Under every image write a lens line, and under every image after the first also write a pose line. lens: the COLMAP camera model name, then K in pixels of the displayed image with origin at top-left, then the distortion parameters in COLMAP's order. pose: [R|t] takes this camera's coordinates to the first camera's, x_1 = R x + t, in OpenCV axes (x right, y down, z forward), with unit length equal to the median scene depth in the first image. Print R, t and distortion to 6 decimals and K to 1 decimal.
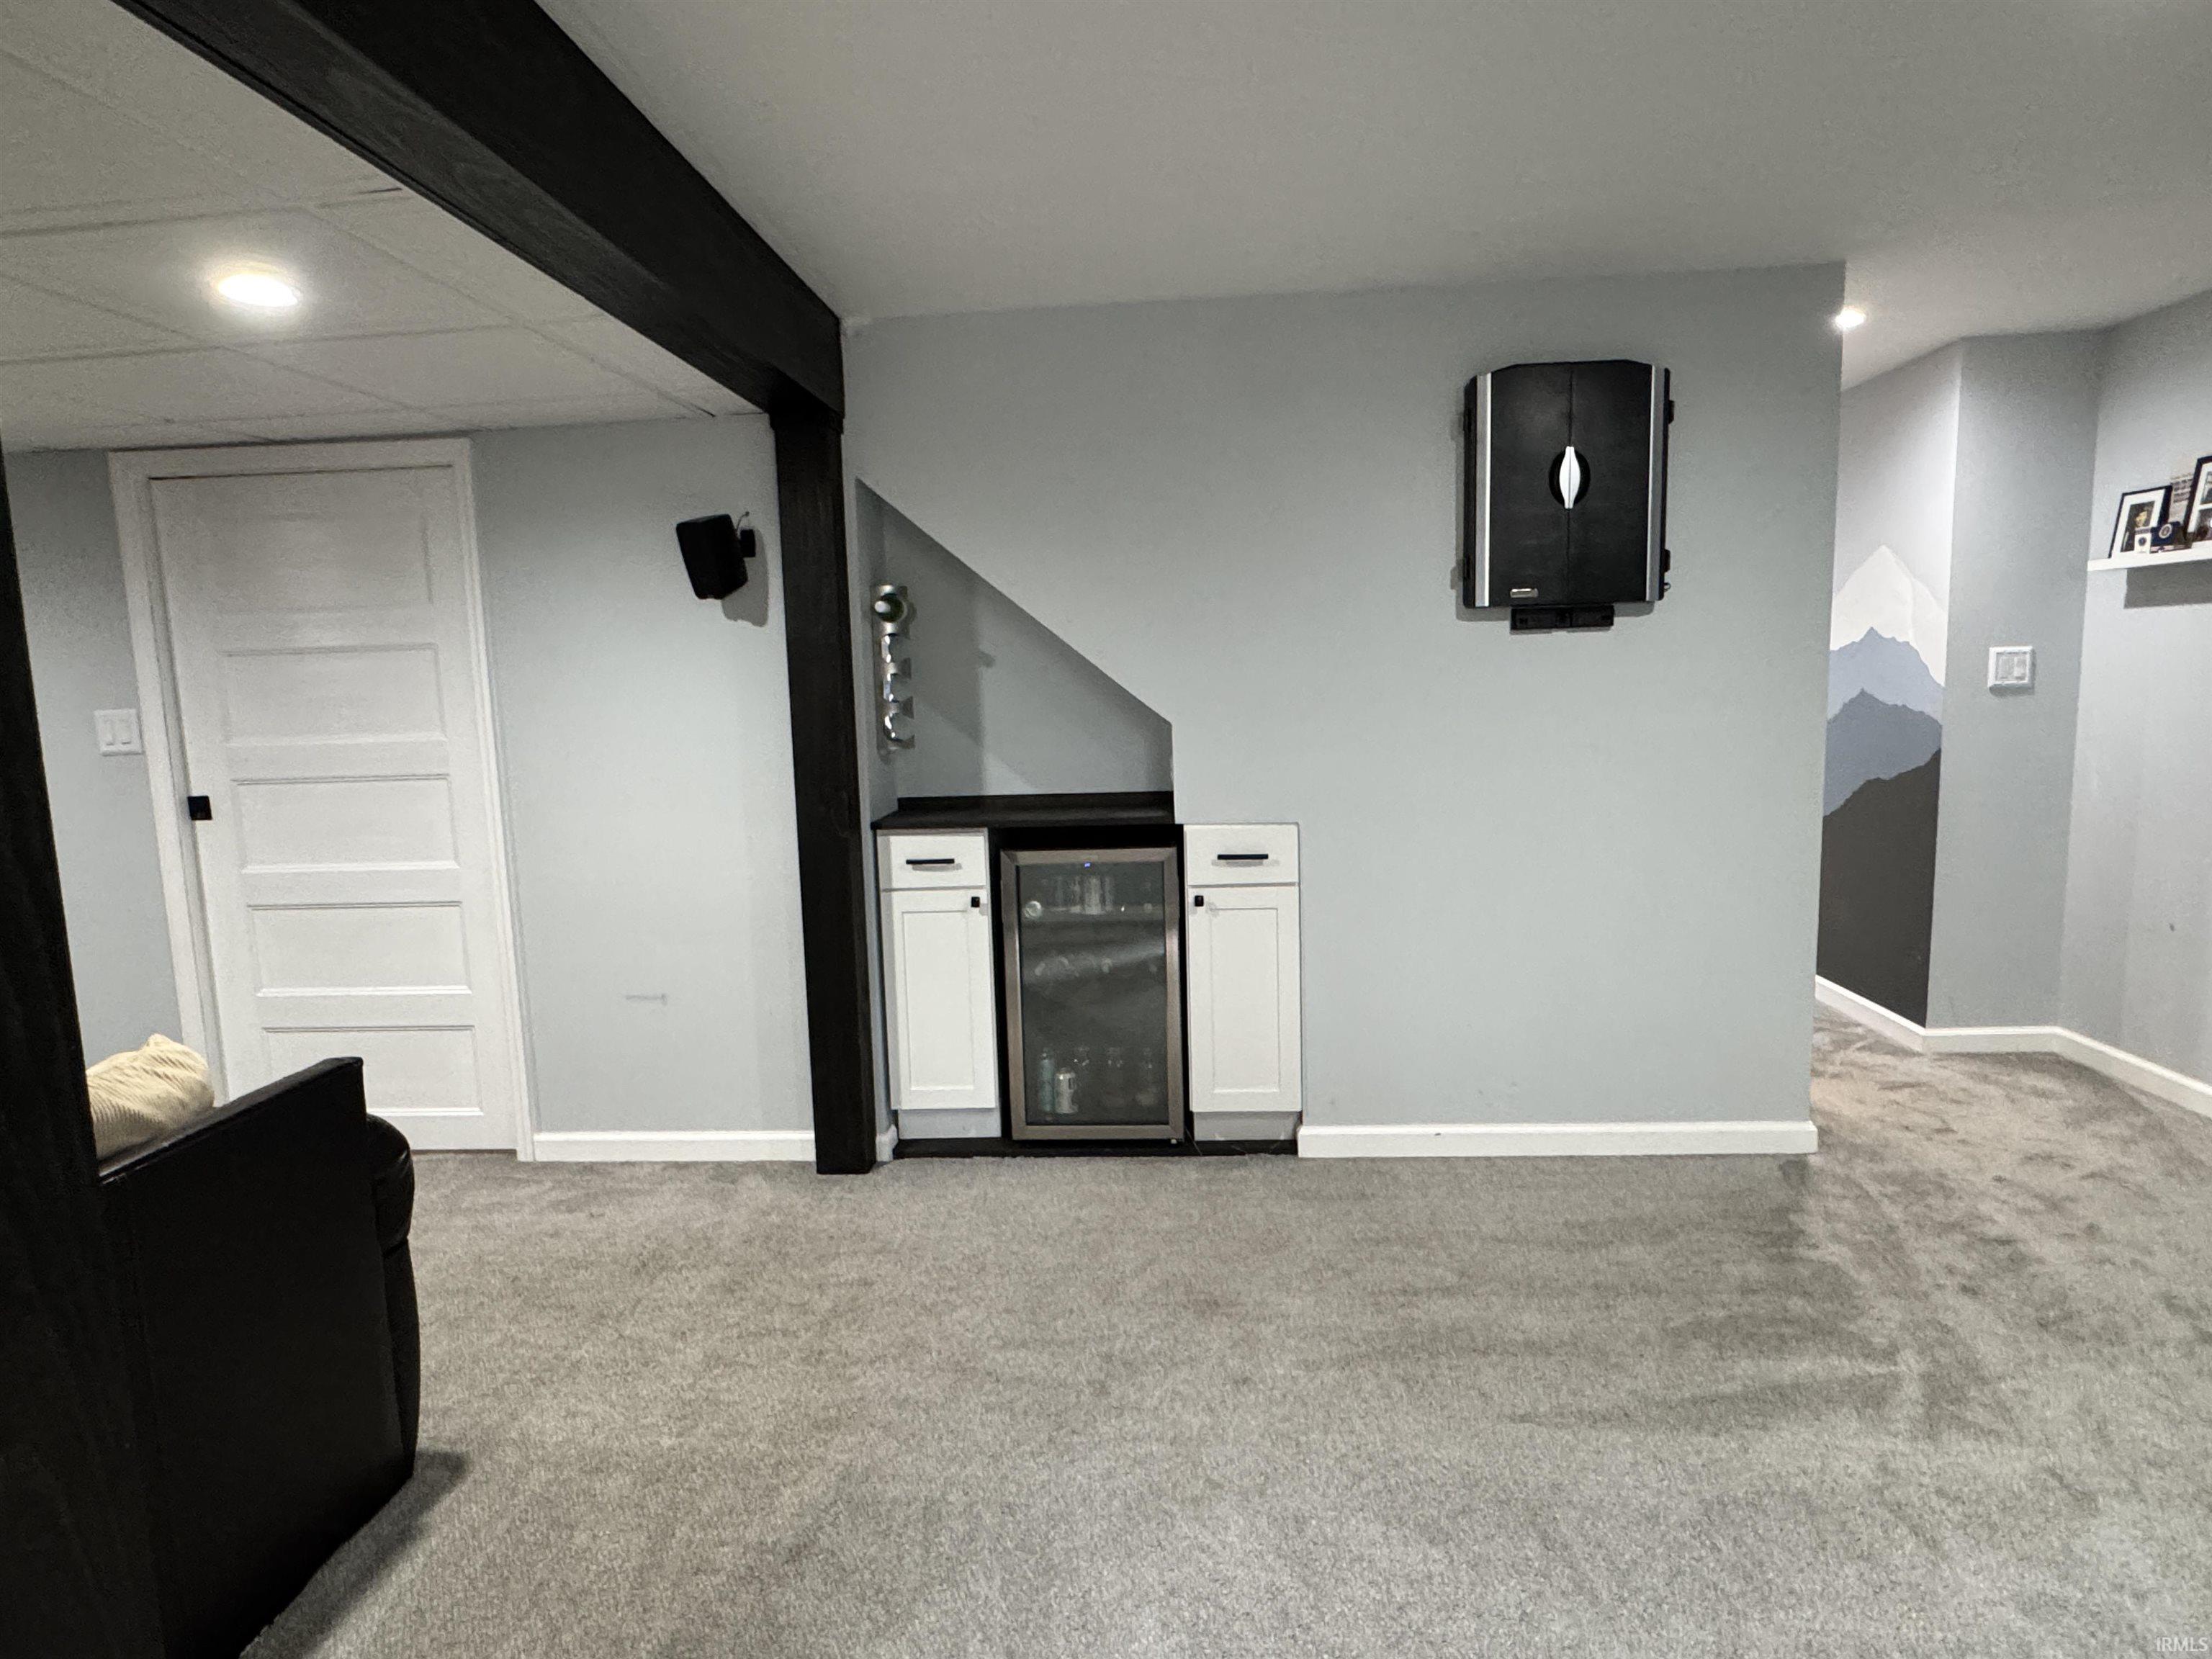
lens RADIAL K [[1246.3, 0, 1096.4], [0, 1246.3, 833.5], [0, 0, 1]] dist [-0.003385, 0.000412]
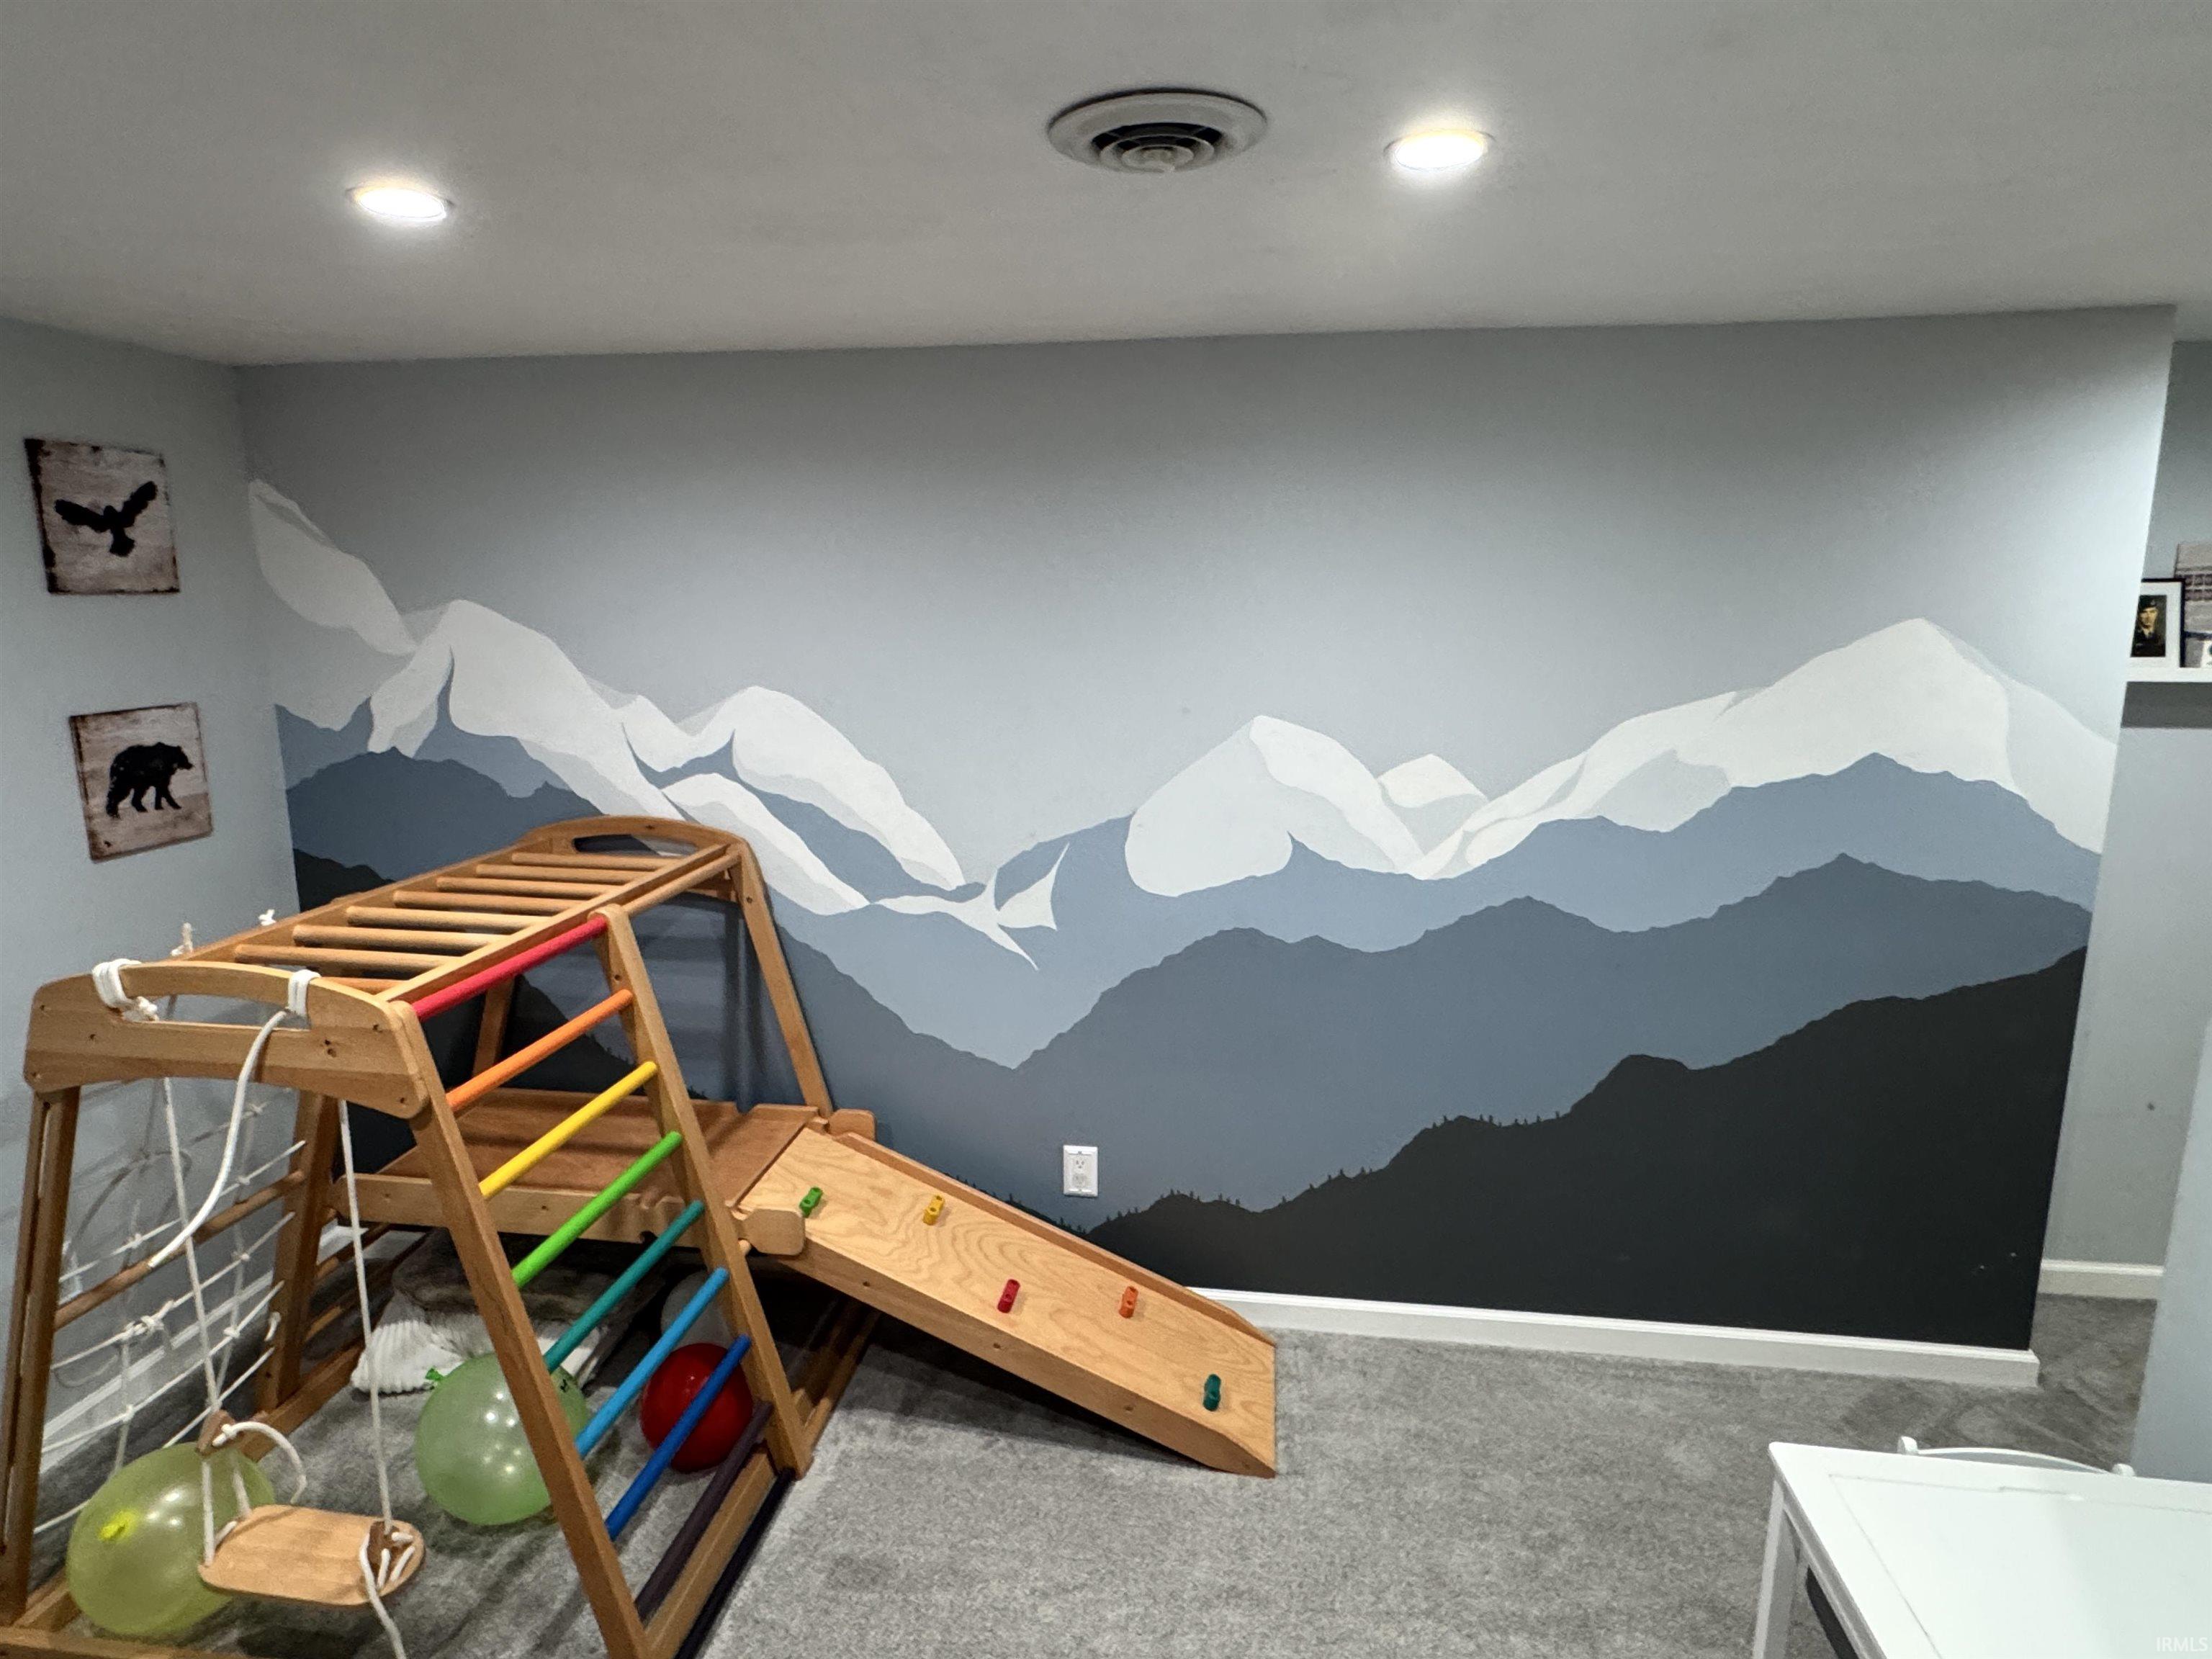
lens RADIAL K [[1246.3, 0, 1096.4], [0, 1246.3, 833.5], [0, 0, 1]] dist [-0.003385, 0.000412]
pose [[0.071999, -0.147357, 0.986459, 0.009546], [0.129762, 0.982004, 0.137221, -0.279168], [-0.988928, 0.118125, 0.089824, 1.429027]]
